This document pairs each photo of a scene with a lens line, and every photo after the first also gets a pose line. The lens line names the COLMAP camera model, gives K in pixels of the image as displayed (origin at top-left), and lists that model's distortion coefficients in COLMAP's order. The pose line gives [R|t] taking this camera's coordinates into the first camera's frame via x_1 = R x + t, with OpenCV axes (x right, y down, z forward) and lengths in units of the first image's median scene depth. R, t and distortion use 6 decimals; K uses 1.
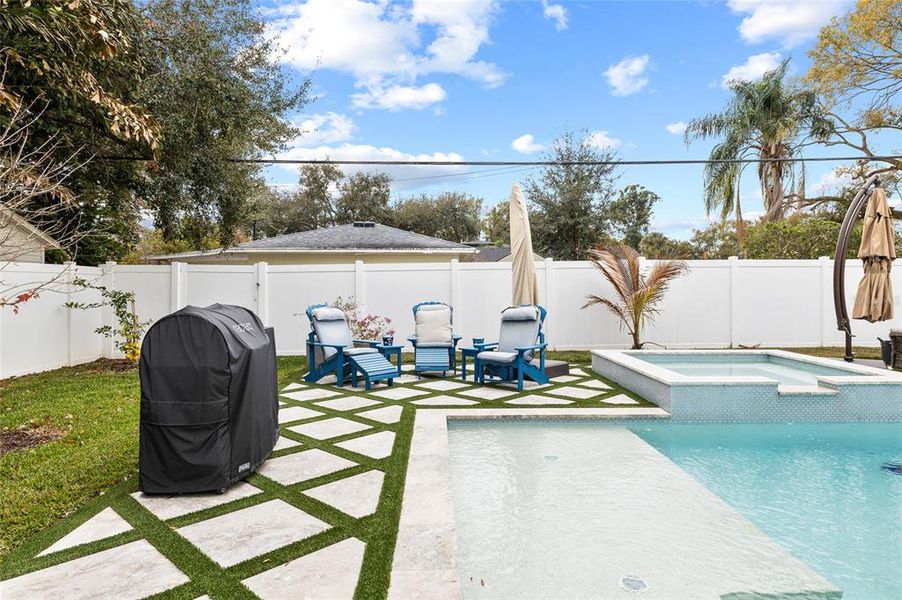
lens RADIAL K [[554.1, 0, 451.0], [0, 554.1, 300.0], [0, 0, 1]] dist [-0.023954, -0.000236]
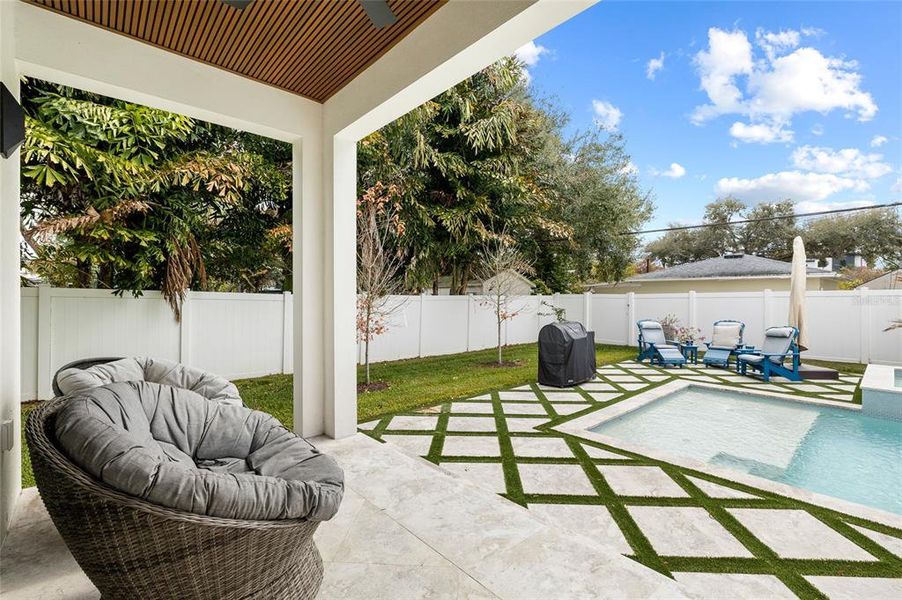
lens RADIAL K [[401.0, 0, 451.0], [0, 401.0, 300.0], [0, 0, 1]] dist [-0.003284, -0.000236]
pose [[0.649232, 0.005075, -0.760573, 0.364641], [-0.016063, 0.999846, -0.007040, -0.038614], [0.760421, 0.016788, 0.649214, -0.369334]]
